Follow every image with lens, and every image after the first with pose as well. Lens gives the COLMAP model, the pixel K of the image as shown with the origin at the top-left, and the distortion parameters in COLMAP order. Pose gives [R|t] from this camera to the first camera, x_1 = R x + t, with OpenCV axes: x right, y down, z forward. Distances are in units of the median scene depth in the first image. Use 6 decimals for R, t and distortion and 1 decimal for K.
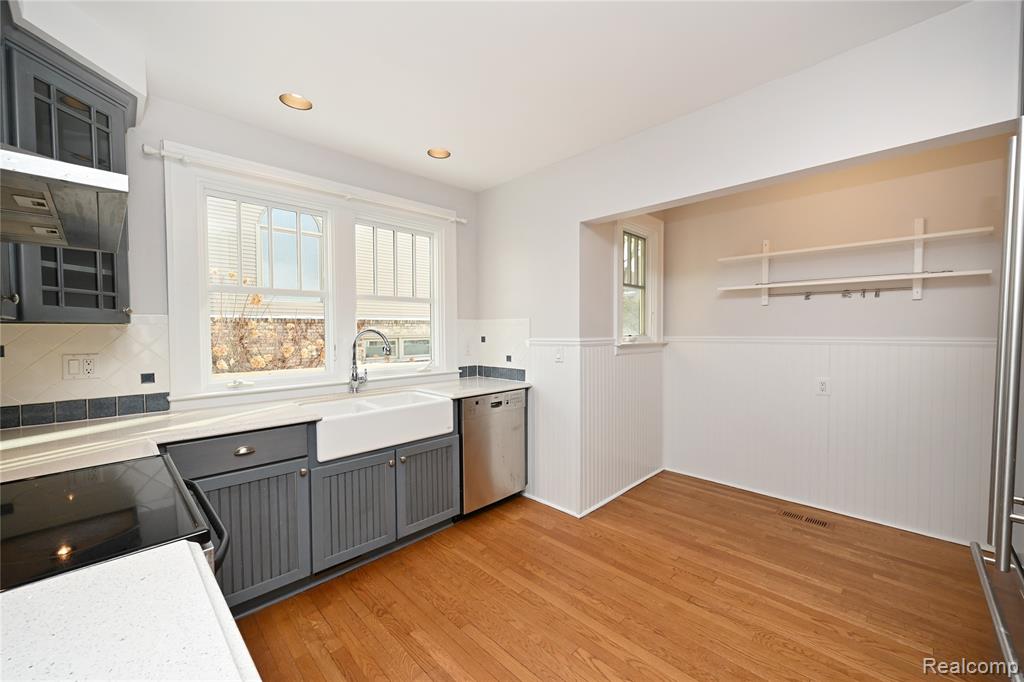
lens RADIAL K [[402.8, 0, 587.5], [0, 402.8, 342.1], [0, 0, 1]] dist [-0.001162, 0.000330]
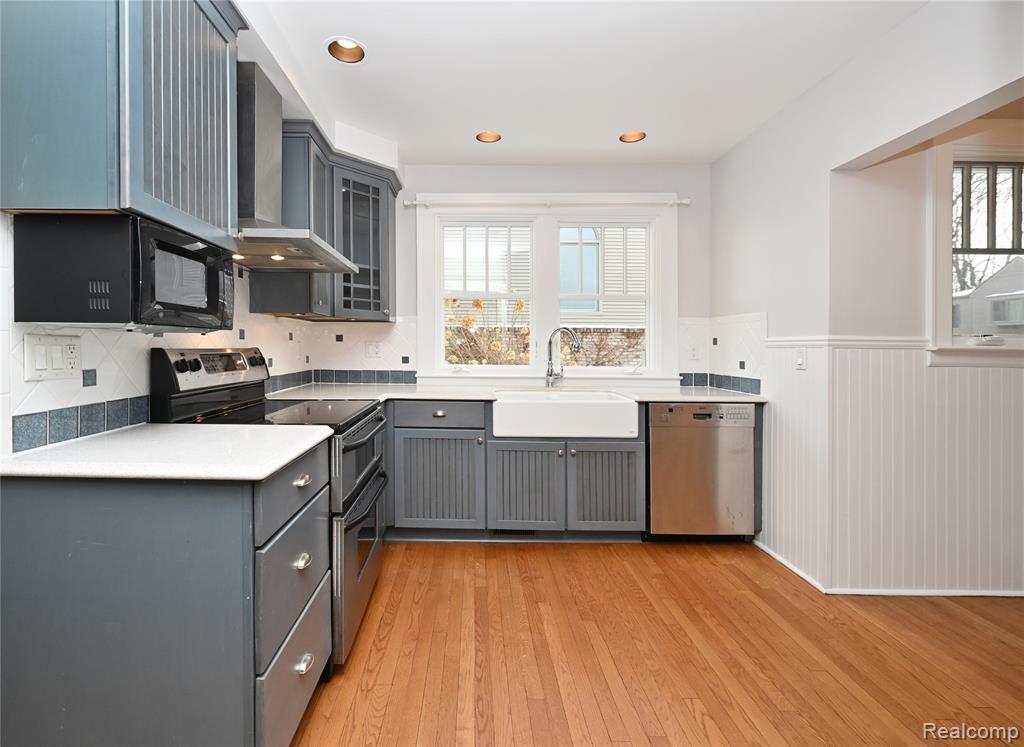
lens RADIAL K [[501.9, 0, 515.2], [0, 501.9, 346.7], [0, 0, 1]] dist [0.000190, -0.000085]
pose [[0.708232, -0.001676, -0.705978, 0.314325], [-0.012089, 0.999822, -0.014501, 0.043216], [0.705876, 0.018805, 0.708085, -0.000878]]
